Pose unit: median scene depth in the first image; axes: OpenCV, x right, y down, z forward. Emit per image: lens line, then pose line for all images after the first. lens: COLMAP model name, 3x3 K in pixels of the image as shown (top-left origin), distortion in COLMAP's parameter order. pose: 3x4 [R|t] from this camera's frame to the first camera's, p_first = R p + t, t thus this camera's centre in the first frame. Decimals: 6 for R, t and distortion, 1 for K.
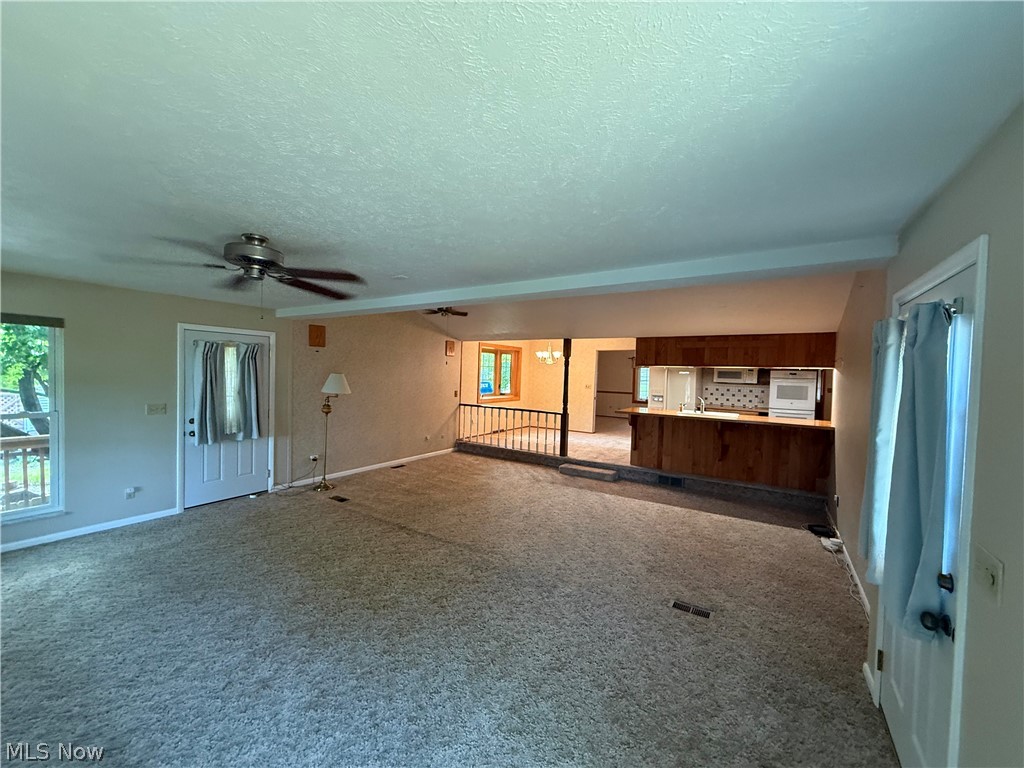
lens RADIAL K [[406.0, 0, 507.7], [0, 406.0, 384.9], [0, 0, 1]] dist [-0.002387, 0.000687]
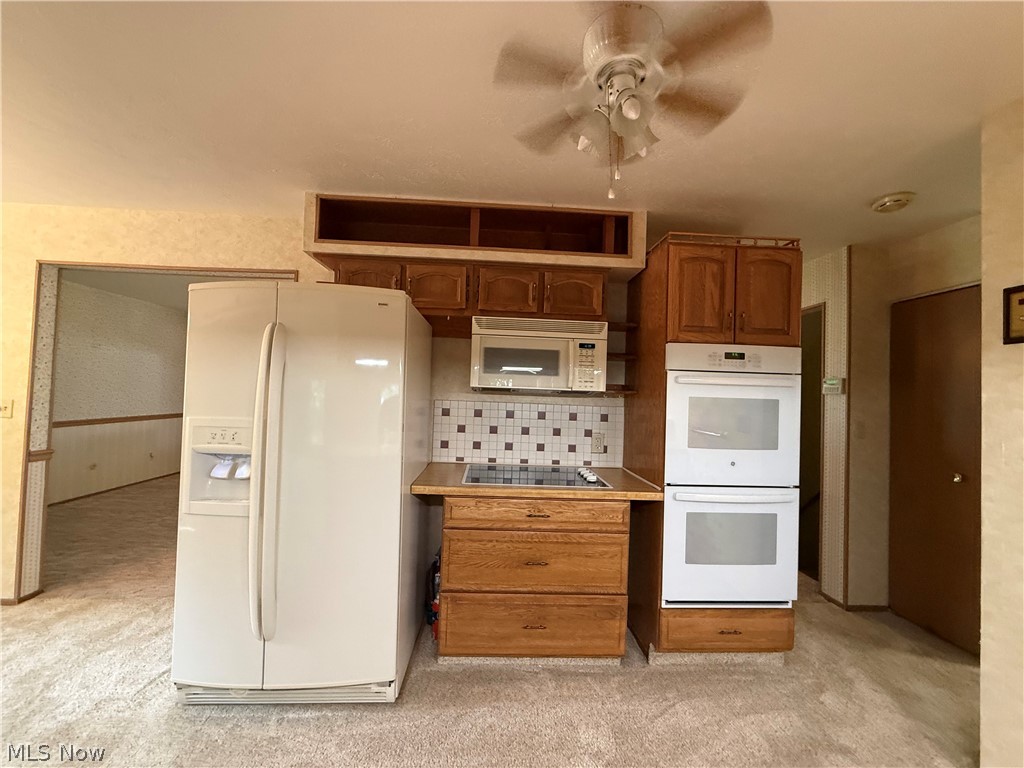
lens RADIAL K [[406.0, 0, 510.4], [0, 406.0, 385.1], [0, 0, 1]] dist [-0.002387, 0.000687]
pose [[0.811910, 0.010112, 0.583696, 0.373965], [0.008710, 0.999529, -0.029432, -0.000153], [-0.583718, 0.028980, 0.811439, 0.768545]]
